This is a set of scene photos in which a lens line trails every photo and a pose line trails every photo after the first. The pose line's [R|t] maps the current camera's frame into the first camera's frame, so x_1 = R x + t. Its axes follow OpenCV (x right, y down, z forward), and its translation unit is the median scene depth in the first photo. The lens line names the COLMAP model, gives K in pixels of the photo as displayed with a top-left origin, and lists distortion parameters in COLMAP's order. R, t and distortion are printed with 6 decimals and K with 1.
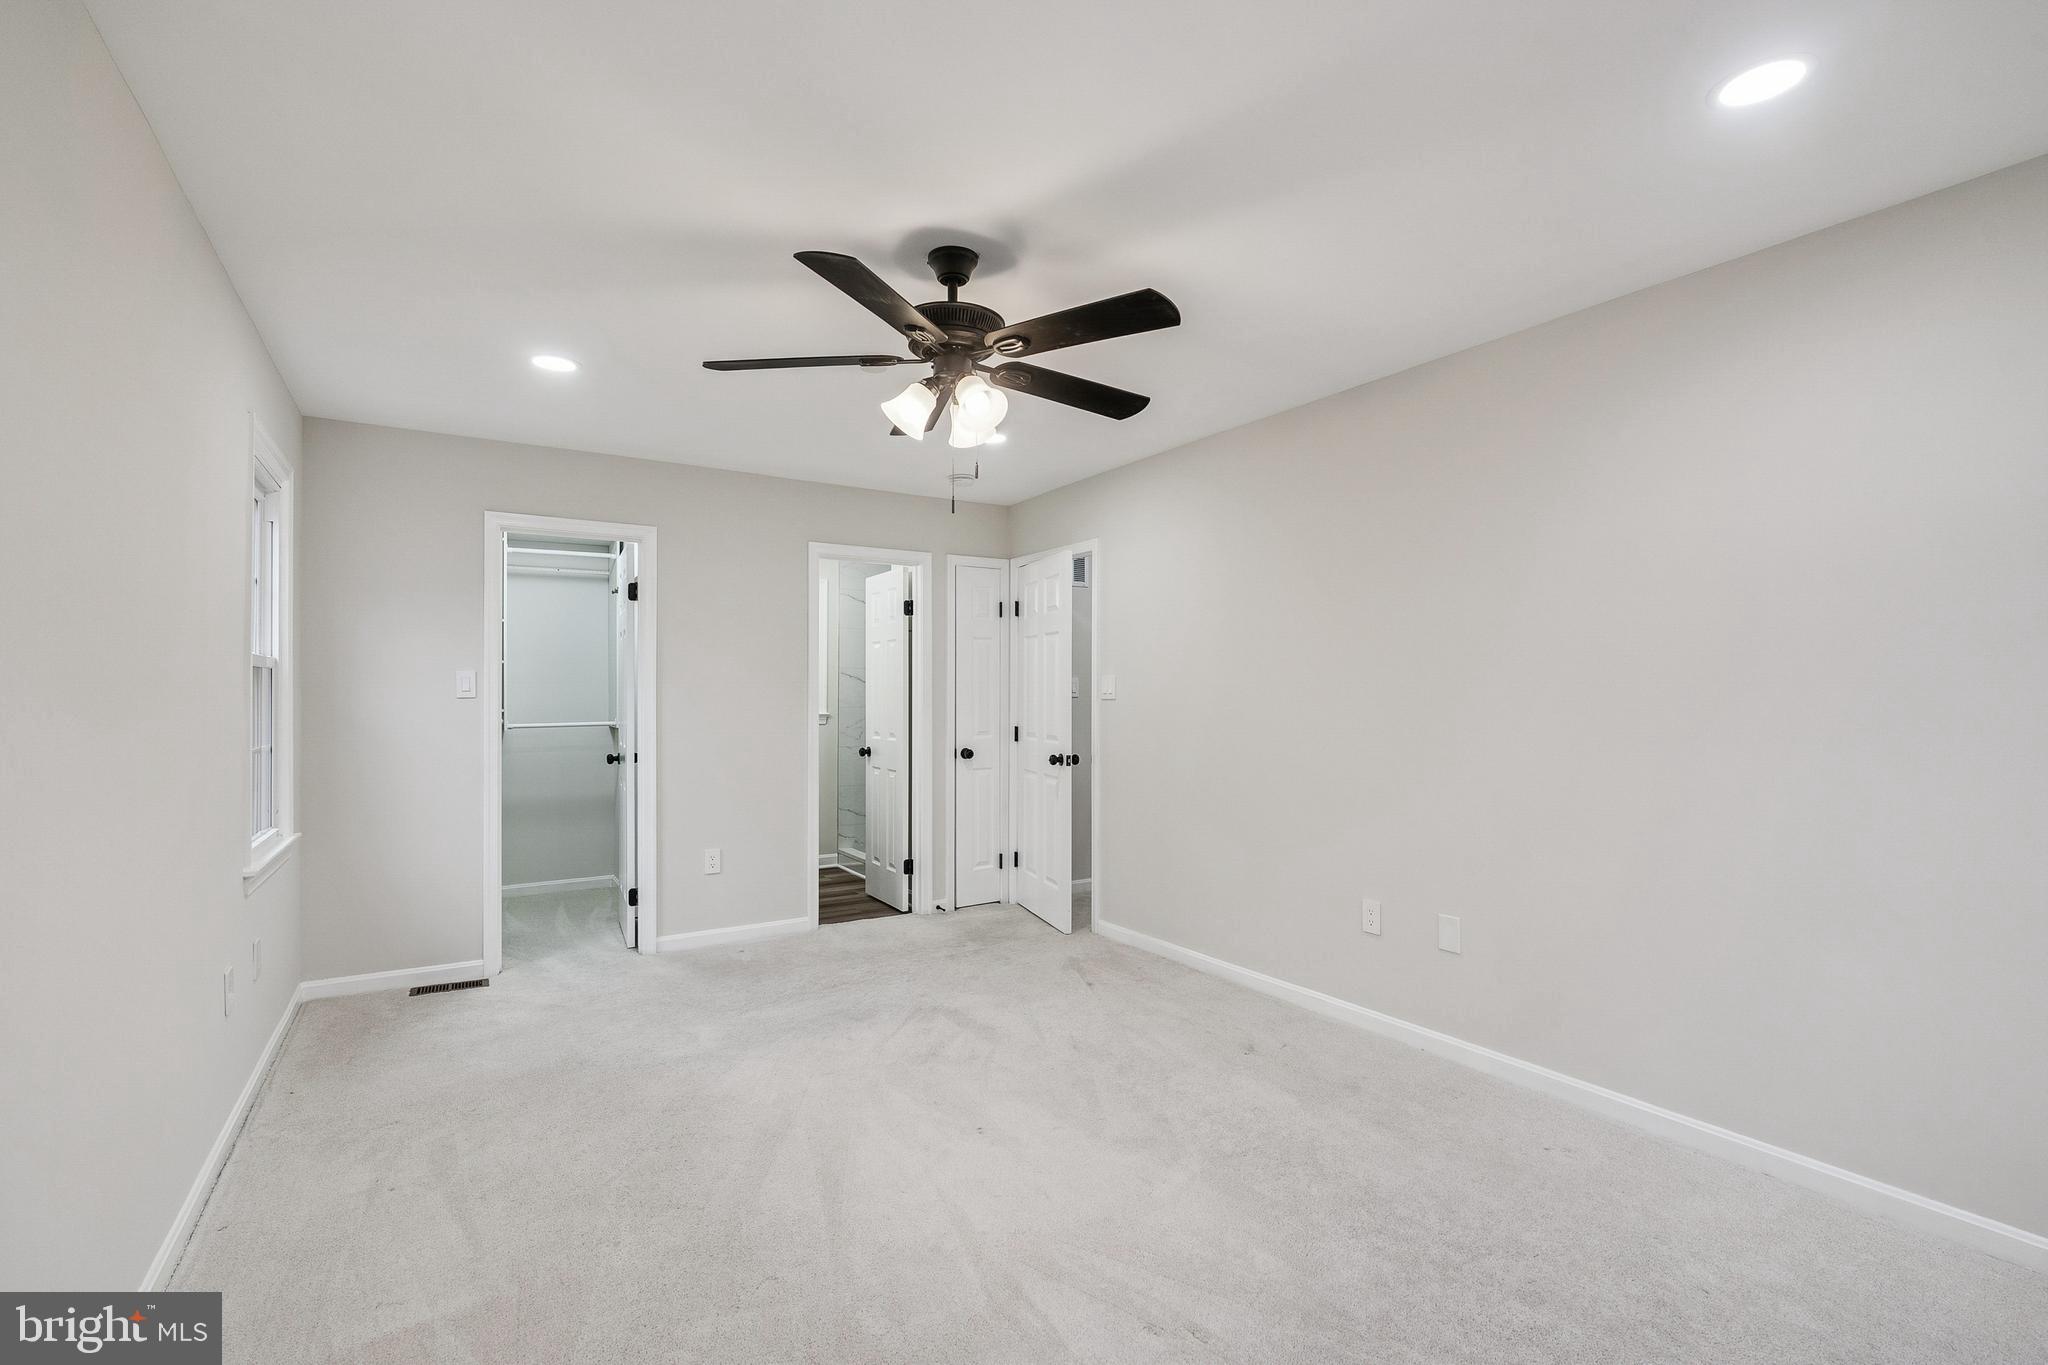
lens RADIAL K [[913.2, 0, 1028.1], [0, 913.2, 689.2], [0, 0, 1]] dist [-0.013004, 0.002008]
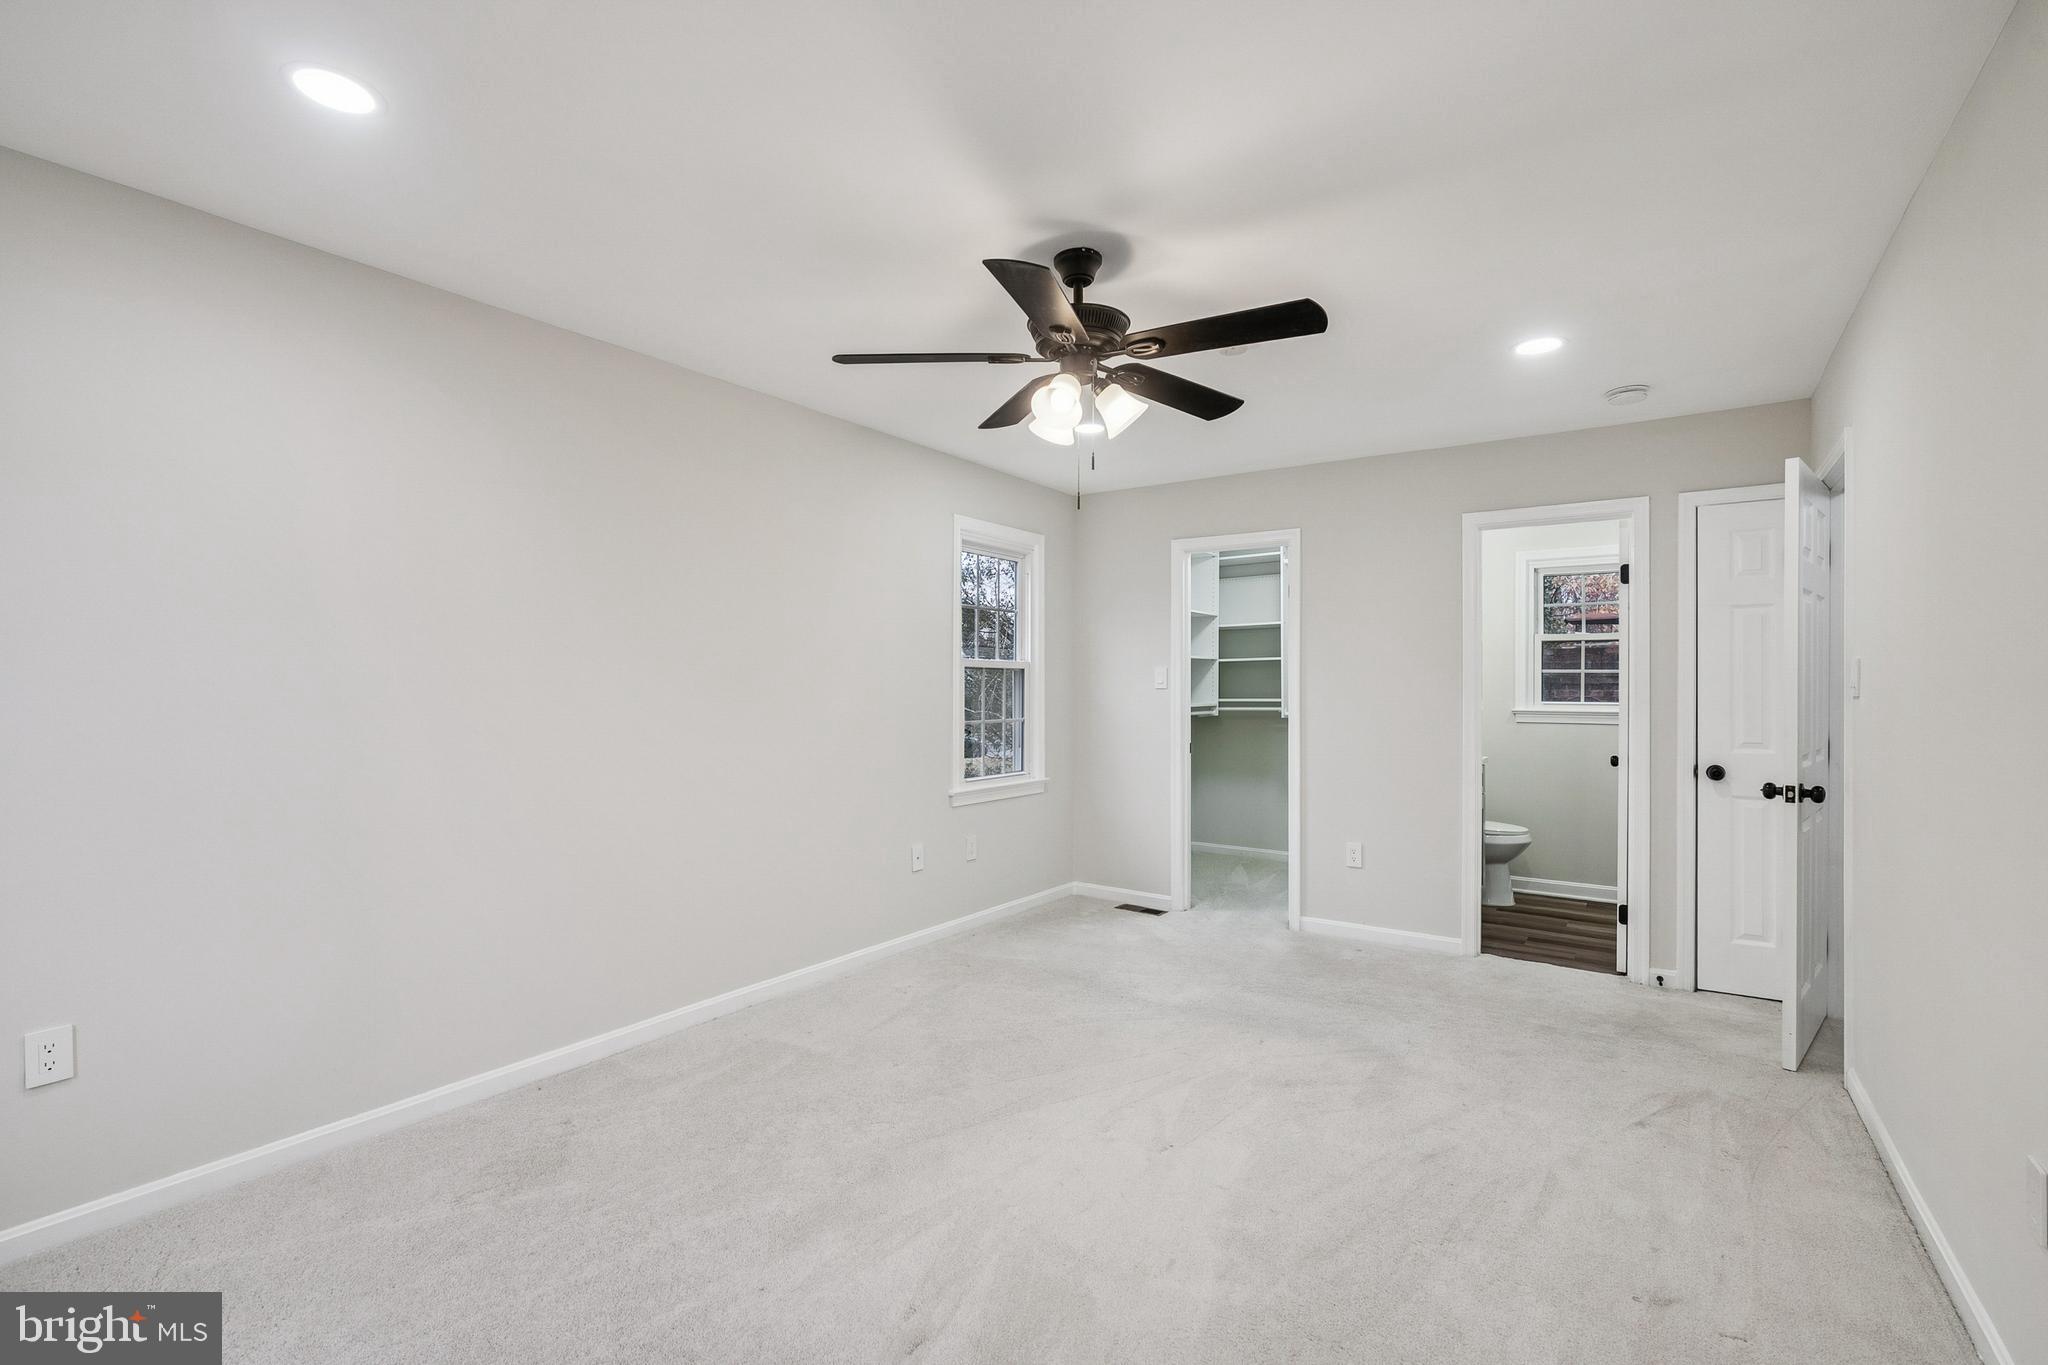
lens RADIAL K [[913.2, 0, 1010.2], [0, 913.2, 688.6], [0, 0, 1]] dist [-0.013004, 0.002008]
pose [[0.378846, 0.004769, -0.925447, 0.503148], [0.001752, 0.999981, 0.005870, 0.001363], [0.925458, -0.003845, 0.378830, 0.325387]]
